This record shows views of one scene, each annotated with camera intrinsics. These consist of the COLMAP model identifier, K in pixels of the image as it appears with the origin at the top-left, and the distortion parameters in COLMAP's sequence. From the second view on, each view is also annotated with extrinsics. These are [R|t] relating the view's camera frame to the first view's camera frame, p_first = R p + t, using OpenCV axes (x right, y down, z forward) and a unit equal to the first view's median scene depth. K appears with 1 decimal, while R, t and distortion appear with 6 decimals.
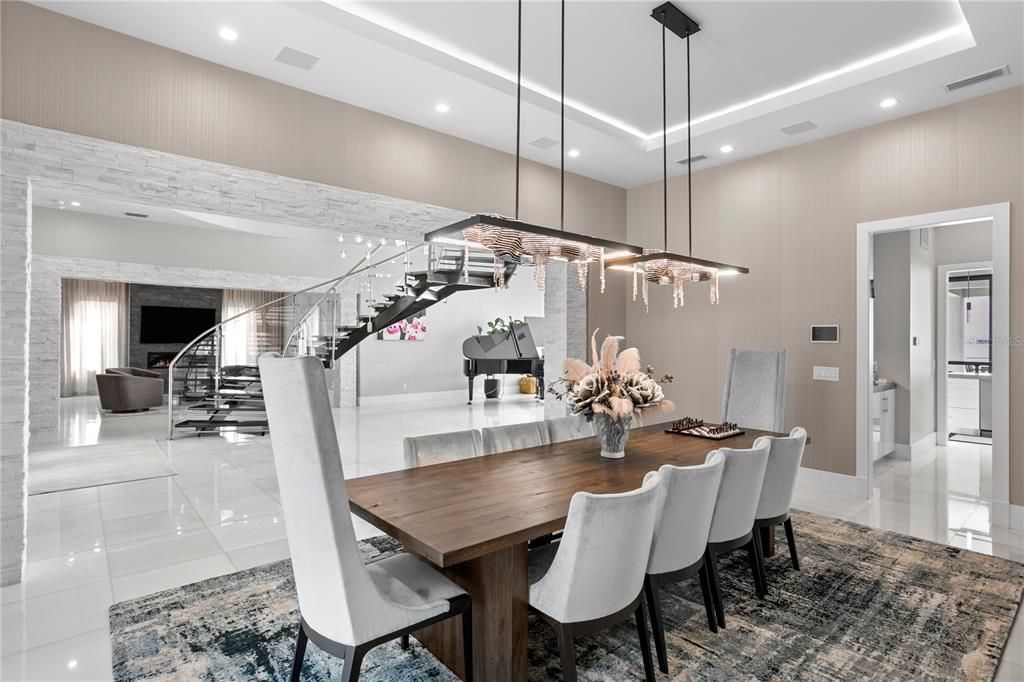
lens RADIAL K [[522.8, 0, 510.0], [0, 522.8, 334.9], [0, 0, 1]] dist [-0.015603, 0.002693]
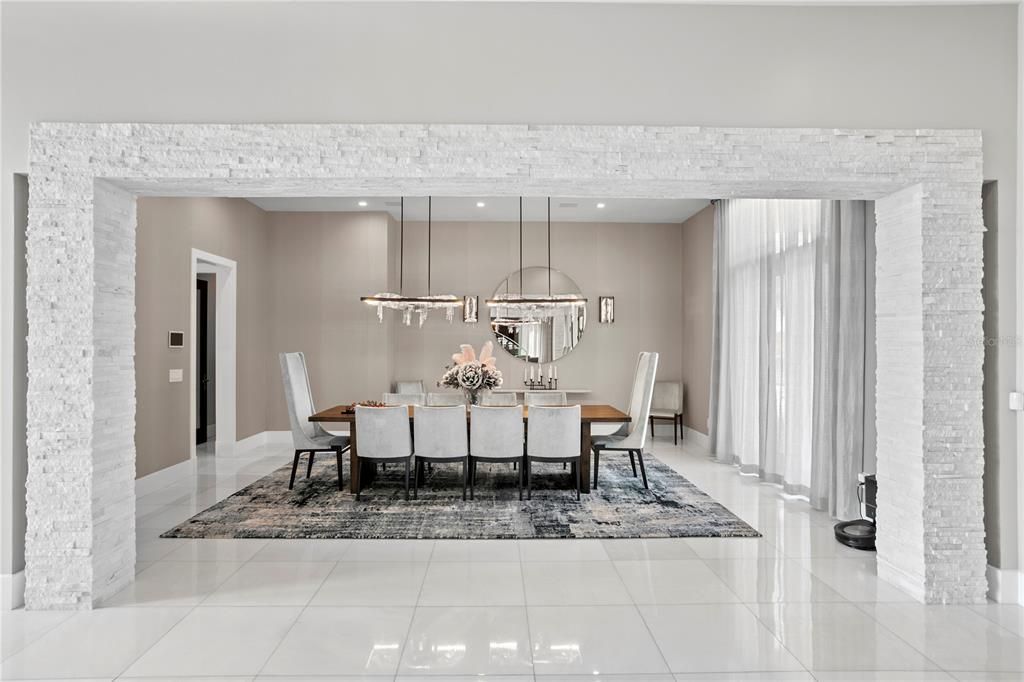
lens RADIAL K [[471.2, 0, 508.4], [0, 471.2, 344.0], [0, 0, 1]] dist [-0.029508, -0.000211]
pose [[-0.759052, -0.008094, 0.650980, -0.620534], [-0.012009, 0.999927, -0.001570, 0.001022], [-0.650919, -0.009010, -0.759093, 1.413889]]
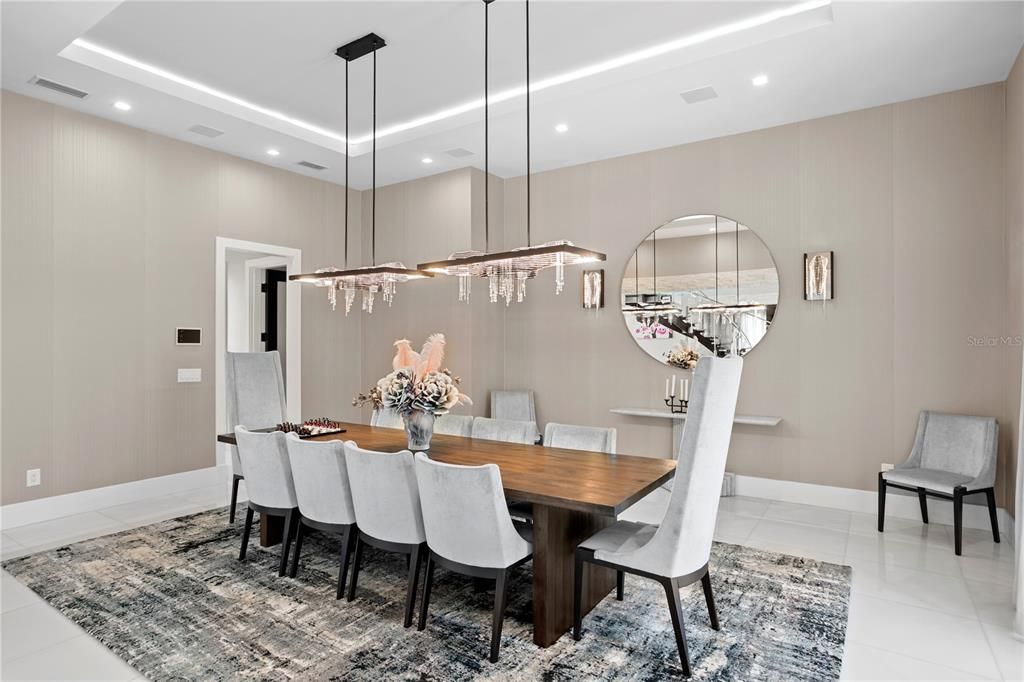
lens RADIAL K [[522.8, 0, 514.9], [0, 522.8, 344.4], [0, 0, 1]] dist [-0.015603, 0.002693]
pose [[-0.281897, -0.011812, 0.959372, -0.603630], [-0.006854, 0.999923, 0.010298, -0.000952], [-0.959420, -0.003672, -0.281956, 0.740633]]
